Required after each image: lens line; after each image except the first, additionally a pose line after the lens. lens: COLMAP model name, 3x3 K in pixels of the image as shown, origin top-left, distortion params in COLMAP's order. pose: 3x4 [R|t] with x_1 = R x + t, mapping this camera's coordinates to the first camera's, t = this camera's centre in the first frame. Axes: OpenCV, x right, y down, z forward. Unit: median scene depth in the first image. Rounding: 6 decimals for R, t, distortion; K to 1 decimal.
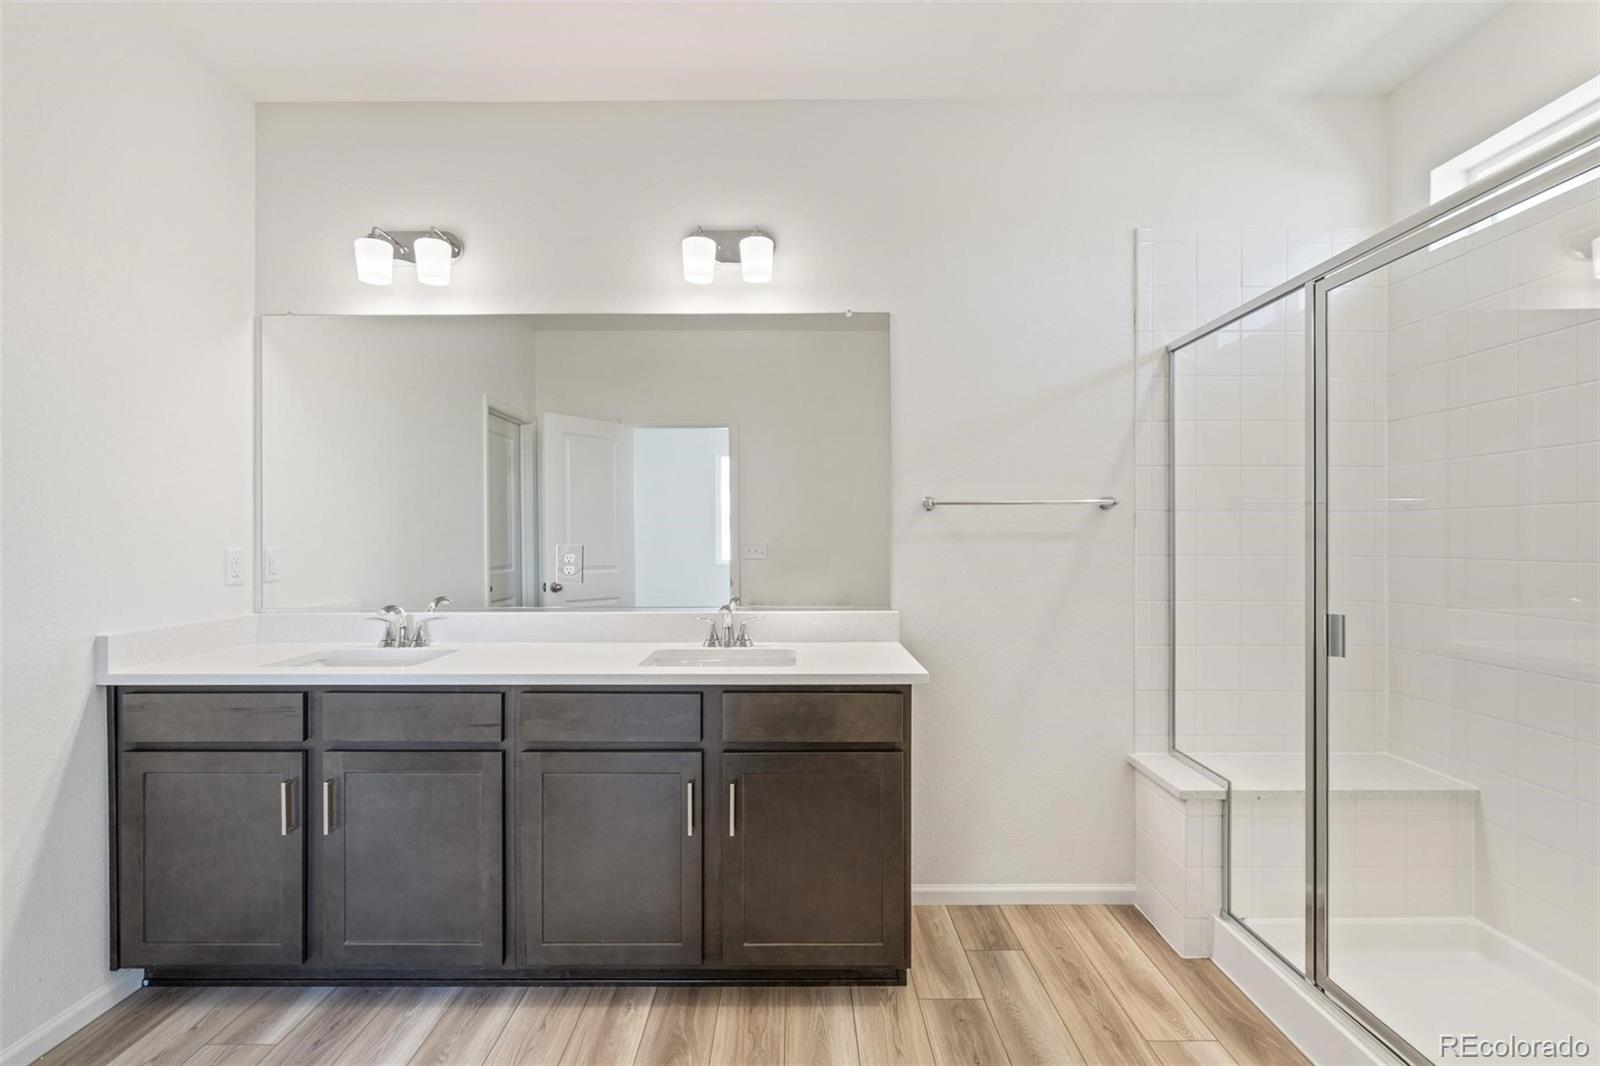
lens RADIAL K [[732.1, 0, 801.5], [0, 732.1, 531.7], [0, 0, 1]] dist [-0.000903, 0.001290]
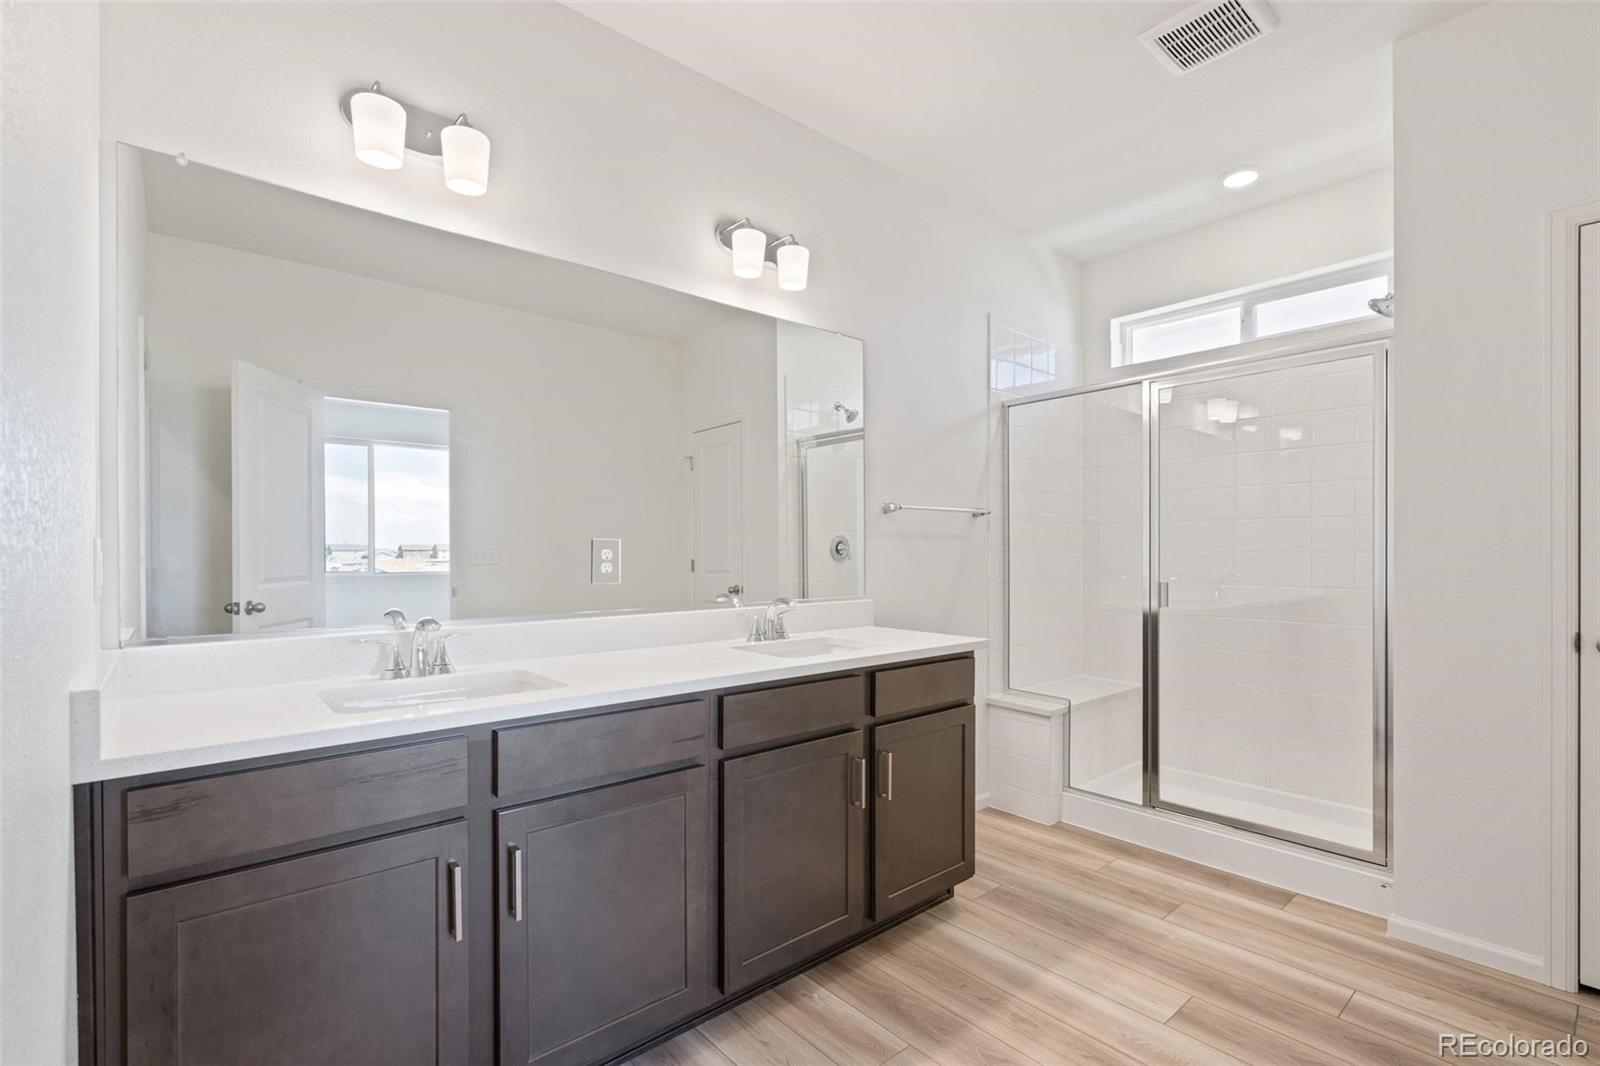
lens RADIAL K [[732.1, 0, 808.8], [0, 732.1, 548.6], [0, 0, 1]] dist [-0.000903, 0.001290]
pose [[0.750966, 0.004035, 0.660328, -0.821807], [-0.005608, 0.999984, 0.000267, 0.032744], [-0.660317, -0.003904, 0.750977, 0.226420]]
